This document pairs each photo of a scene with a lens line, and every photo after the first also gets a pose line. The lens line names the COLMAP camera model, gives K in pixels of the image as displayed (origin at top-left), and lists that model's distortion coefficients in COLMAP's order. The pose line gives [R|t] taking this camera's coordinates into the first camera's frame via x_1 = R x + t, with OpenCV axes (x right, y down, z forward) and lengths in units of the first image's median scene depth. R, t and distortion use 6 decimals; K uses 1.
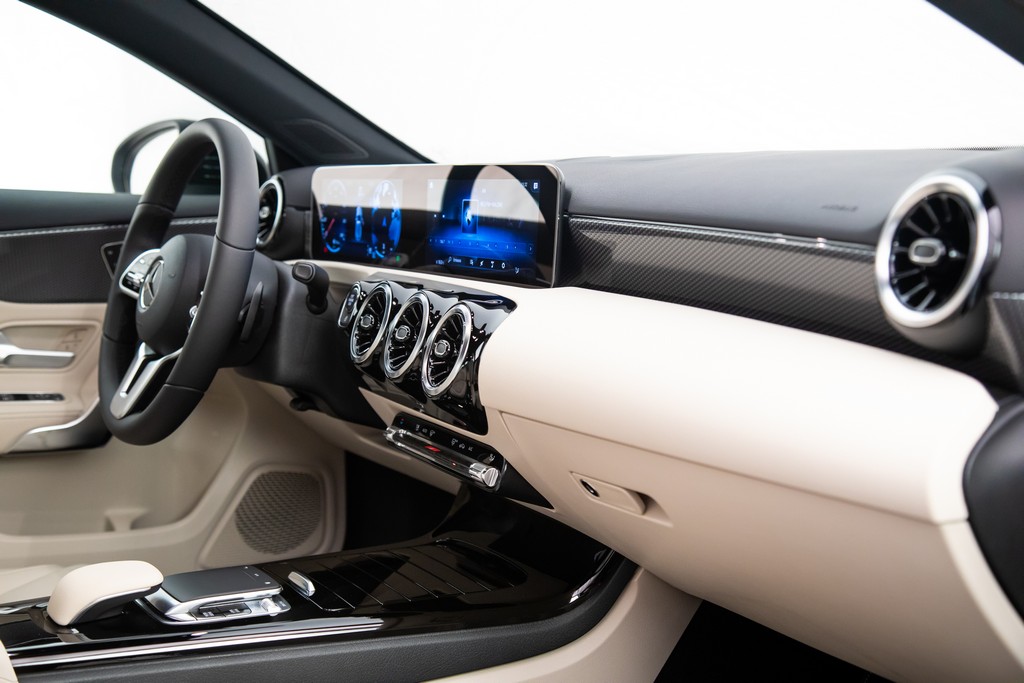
lens RADIAL K [[1424.3, 0, 512.0], [0, 1424.3, 341.5], [0, 0, 1]] dist [0.021020, 0.040338]
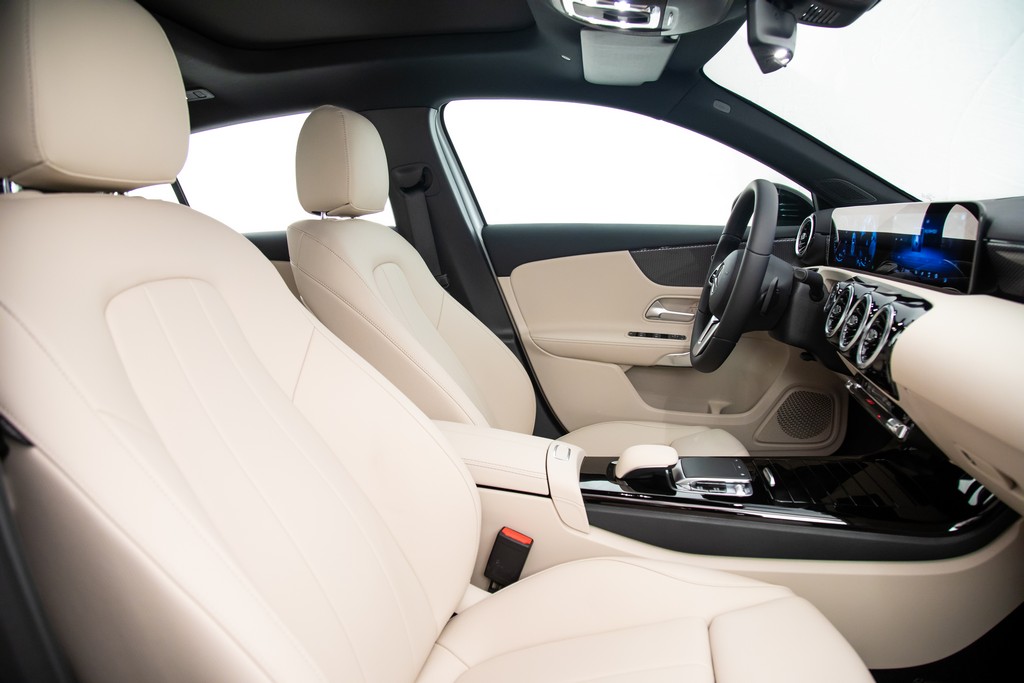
lens RADIAL K [[702.8, 0, 512.0], [0, 702.8, 341.5], [0, 0, 1]] dist [-0.040304, -0.002092]
pose [[0.797518, 0.078884, -0.598116, 0.059236], [-0.041864, 0.996261, 0.075575, -0.019442], [0.601841, -0.035233, 0.797838, 0.182185]]
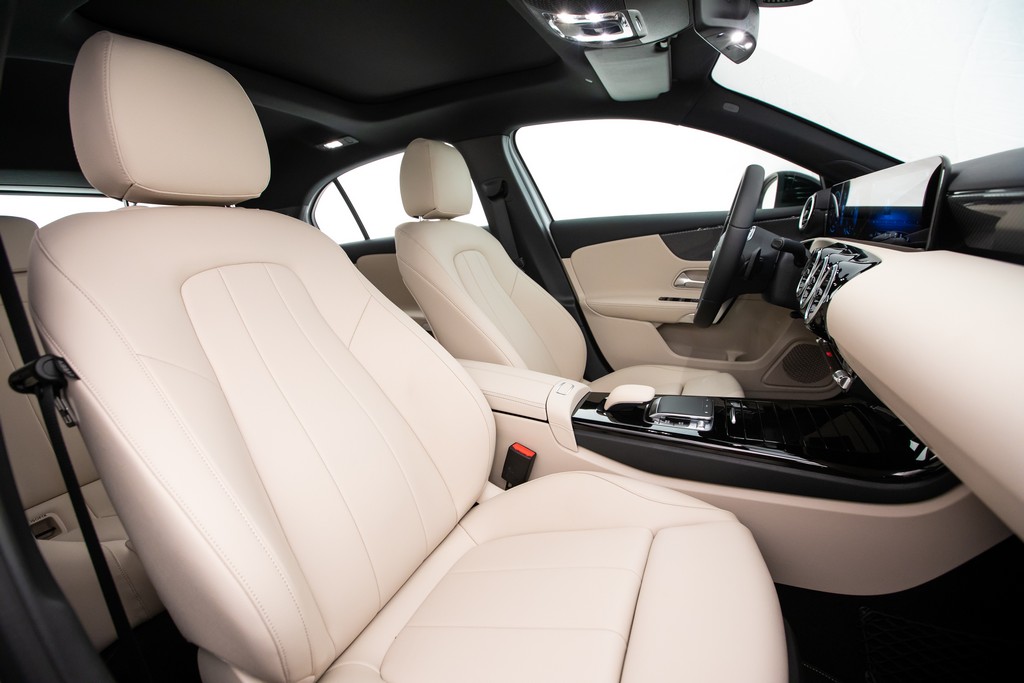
lens RADIAL K [[471.1, 0, 497.7], [0, 471.1, 340.4], [0, 0, 1]] dist [-0.001538, 0.000087]
pose [[0.620548, 0.125055, -0.774133, 0.101240], [-0.011178, 0.988512, 0.150725, -0.013199], [0.784089, -0.084879, 0.614817, 0.314588]]
